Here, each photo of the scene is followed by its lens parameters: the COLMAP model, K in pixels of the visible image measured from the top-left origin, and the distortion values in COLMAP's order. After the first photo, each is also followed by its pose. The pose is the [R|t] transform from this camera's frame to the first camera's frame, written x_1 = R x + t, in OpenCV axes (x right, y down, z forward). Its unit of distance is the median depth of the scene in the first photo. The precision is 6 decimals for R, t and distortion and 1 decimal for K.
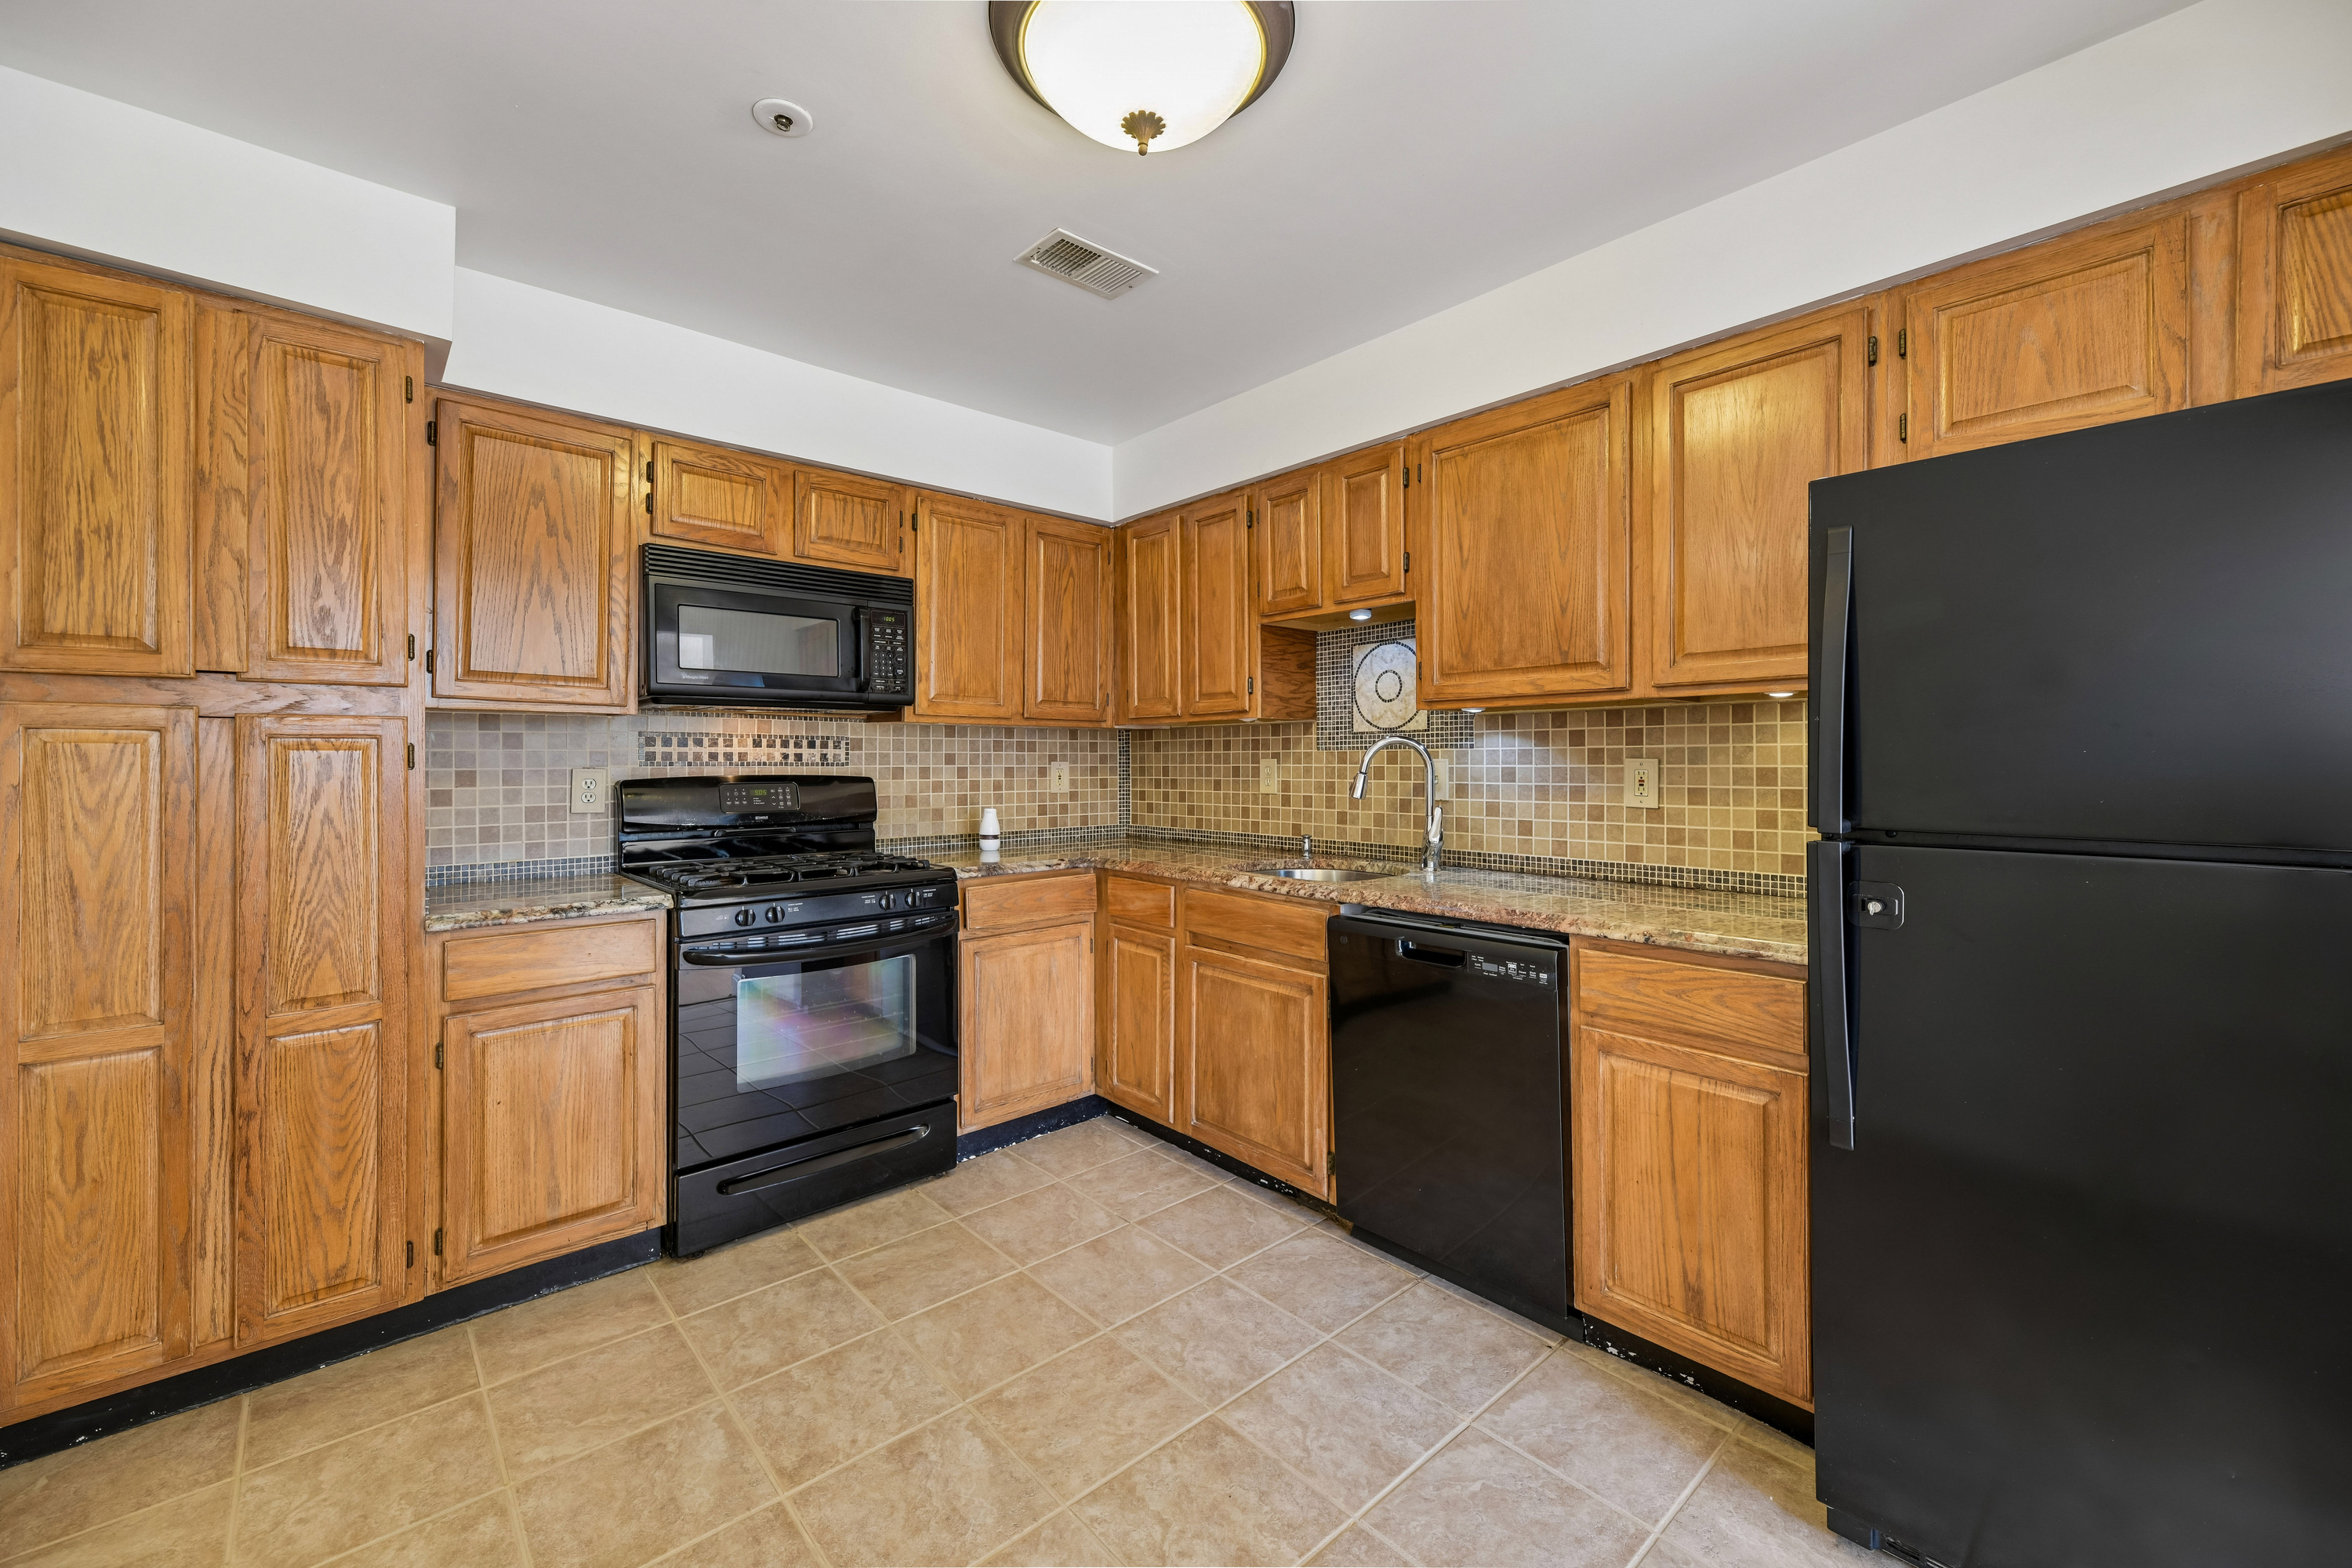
lens RADIAL K [[940.5, 0, 1177.6], [0, 940.5, 768.5], [0, 0, 1]] dist [0.008399, -0.003613]
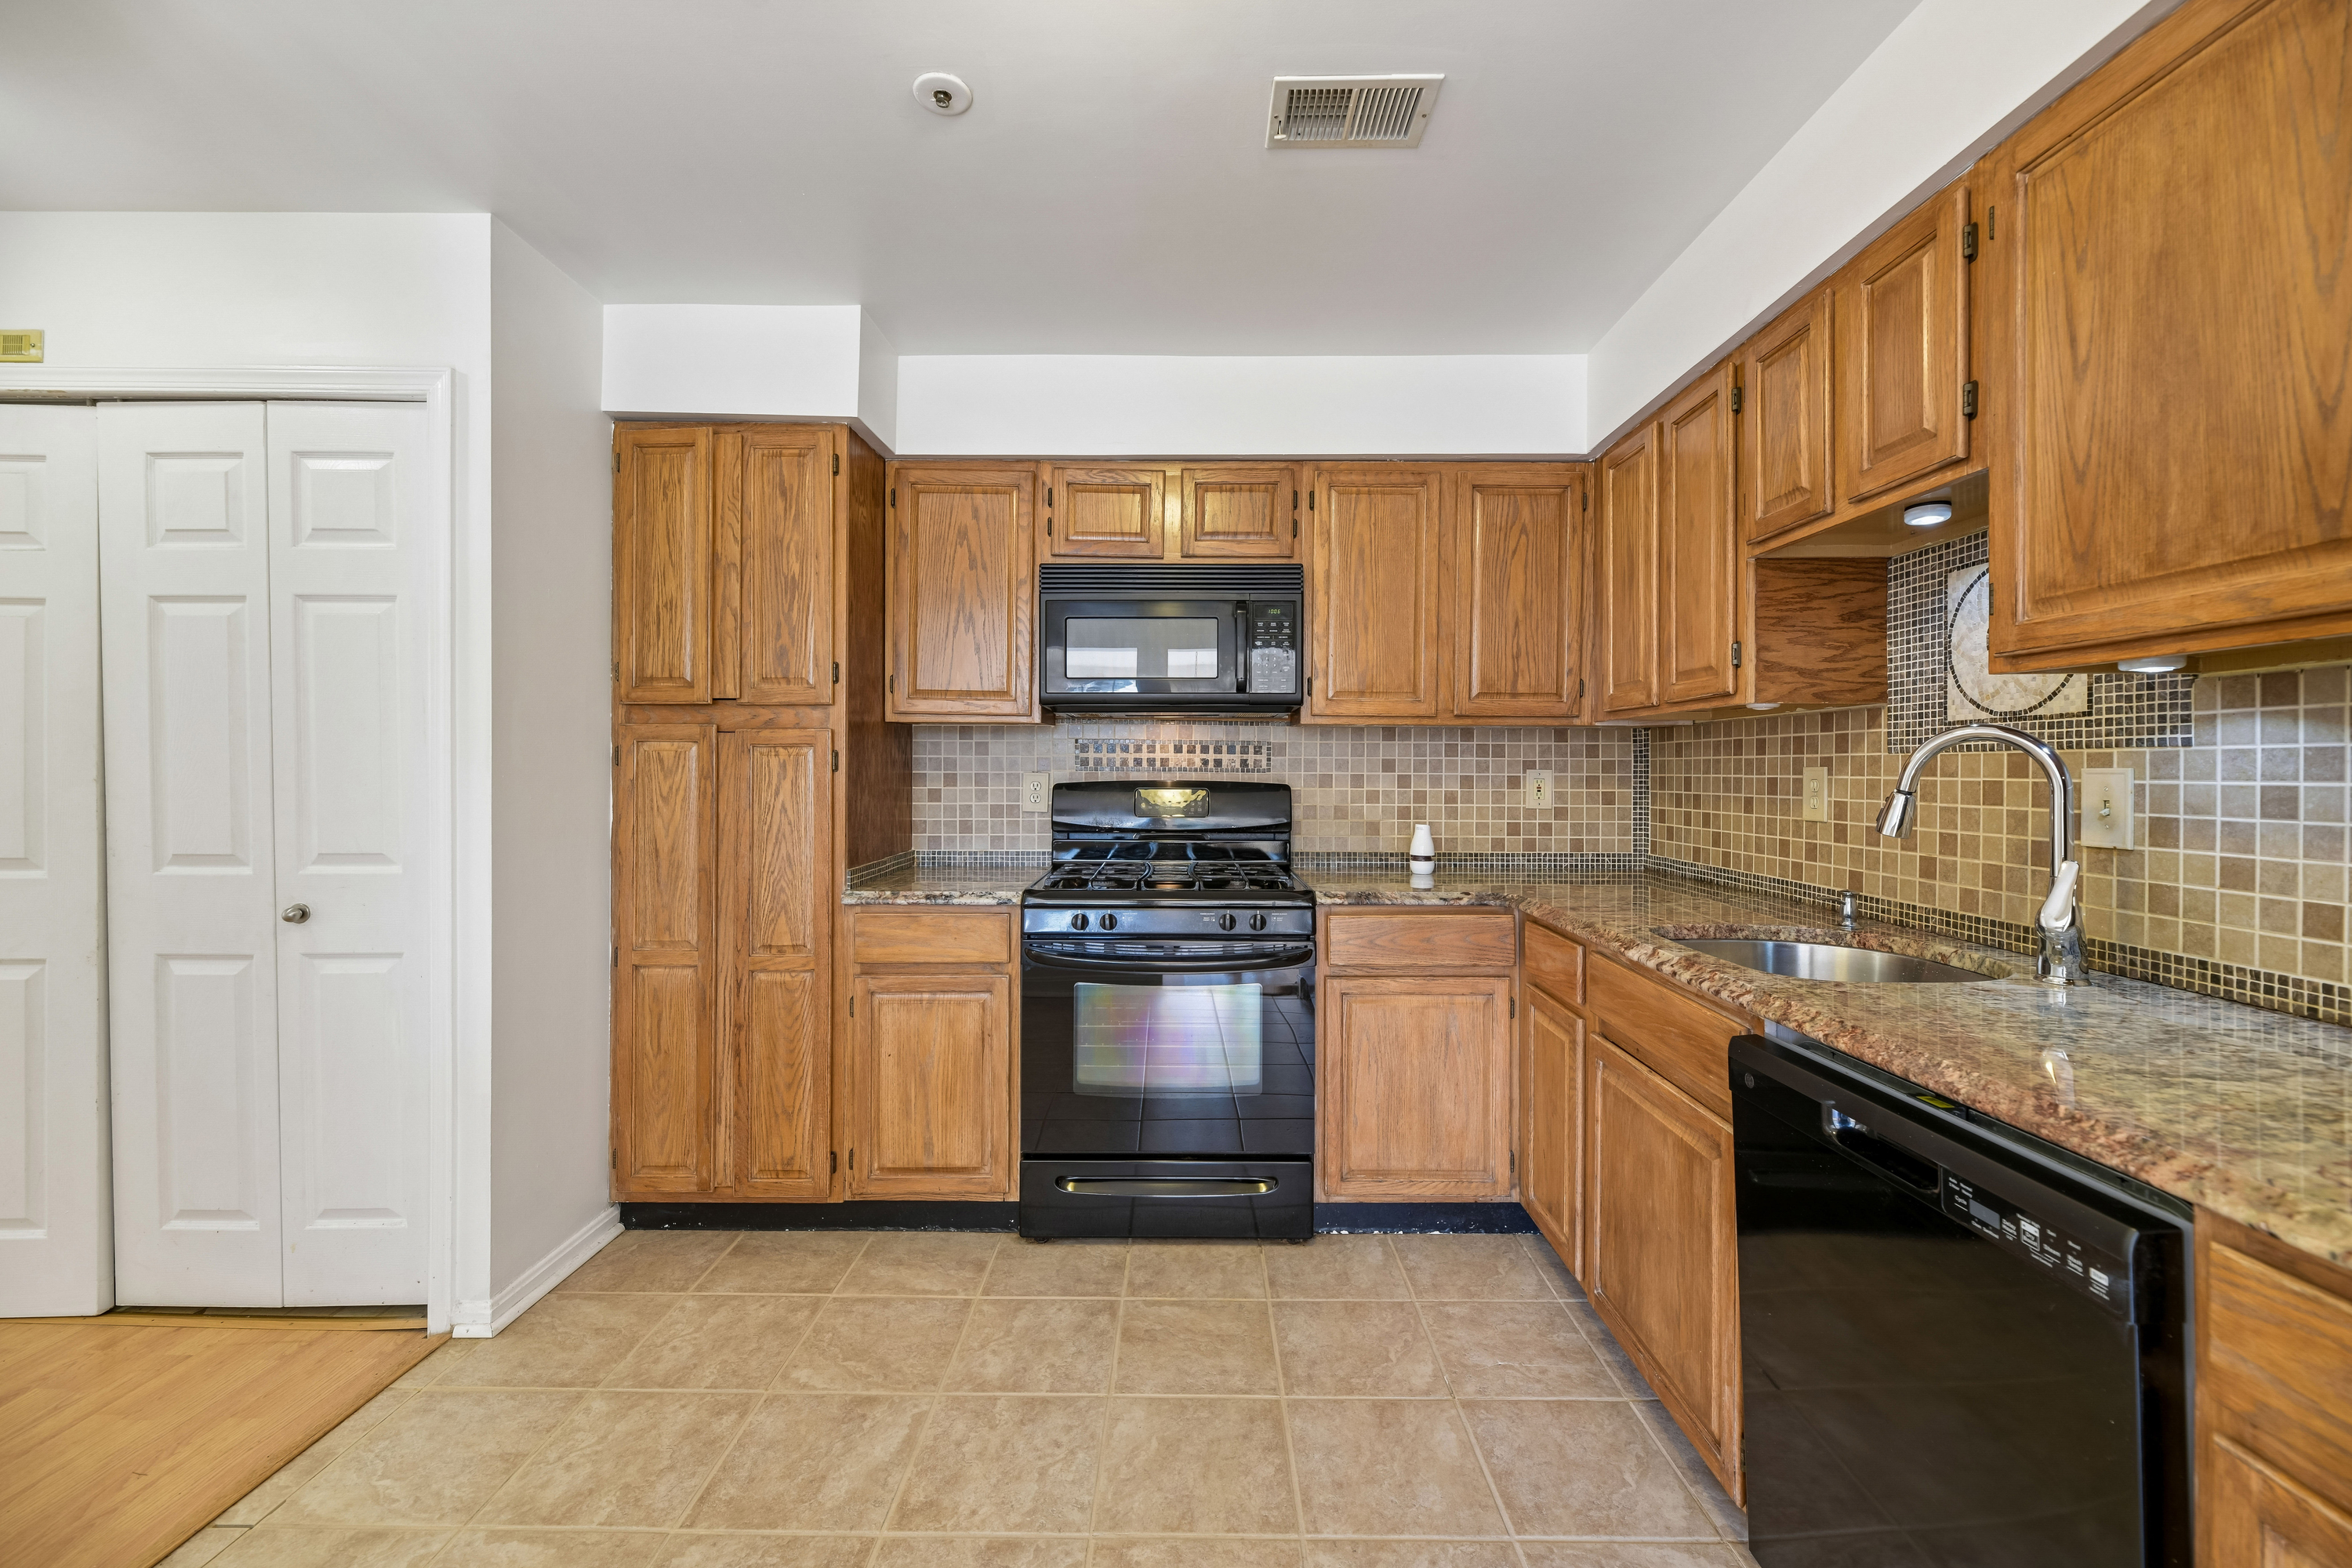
lens RADIAL K [[940.5, 0, 1170.9], [0, 940.5, 773.0], [0, 0, 1]] dist [0.008399, -0.003613]
pose [[0.741395, 0.009057, -0.671008, 0.292835], [-0.011362, 0.999935, 0.000942, -0.002599], [0.670972, 0.006926, 0.741450, 0.324587]]
